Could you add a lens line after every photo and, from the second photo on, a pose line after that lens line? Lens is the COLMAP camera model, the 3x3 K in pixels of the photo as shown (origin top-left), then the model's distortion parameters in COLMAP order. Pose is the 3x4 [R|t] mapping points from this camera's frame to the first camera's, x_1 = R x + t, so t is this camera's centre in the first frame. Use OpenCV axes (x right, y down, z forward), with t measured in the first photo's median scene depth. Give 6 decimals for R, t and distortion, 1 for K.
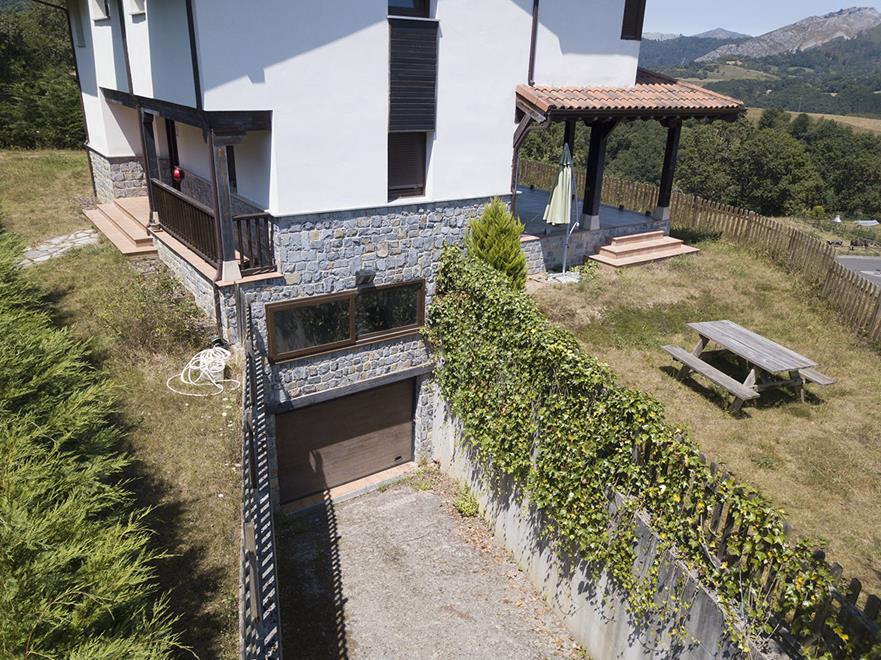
lens RADIAL K [[665.8, 0, 439.2], [0, 665.8, 352.9], [0, 0, 1]] dist [0.006847, -0.007393]
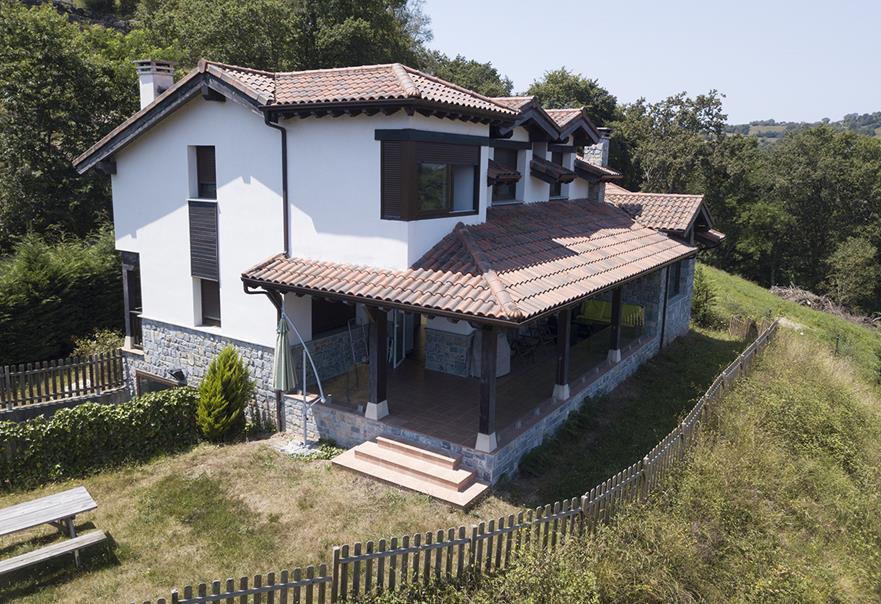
lens RADIAL K [[681.2, 0, 439.7], [0, 681.2, 281.1], [0, 0, 1]] dist [0.003789, -0.003689]
pose [[0.380672, 0.134944, -0.914811, 1.215500], [-0.376330, 0.926271, -0.019964, -0.423459], [0.844668, 0.351871, 0.403389, 0.753618]]
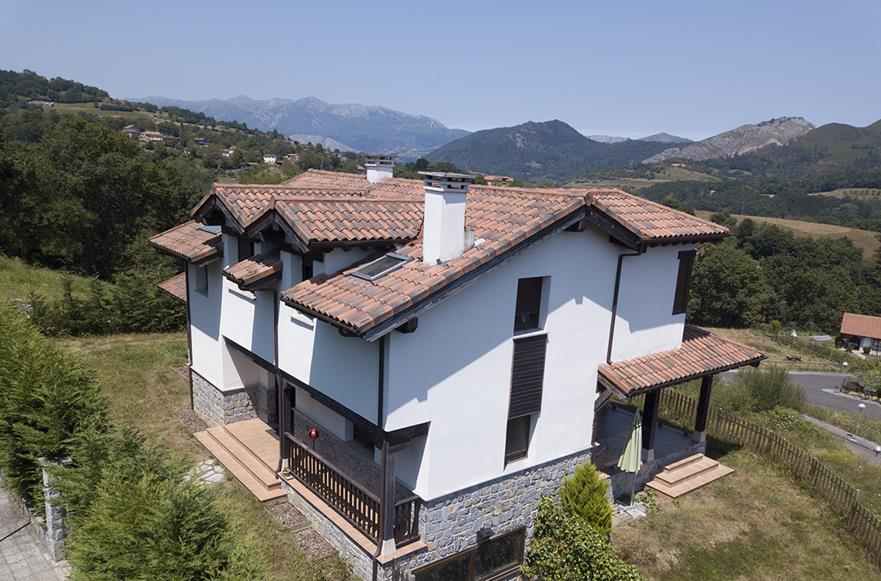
lens RADIAL K [[668.1, 0, 441.7], [0, 668.1, 354.2], [0, 0, 1]] dist [0.012022, -0.005348]
pose [[0.998148, 0.002580, 0.060781, -0.239564], [0.005116, 0.992002, -0.126120, -0.259448], [-0.060620, 0.126197, 0.990151, -0.198302]]
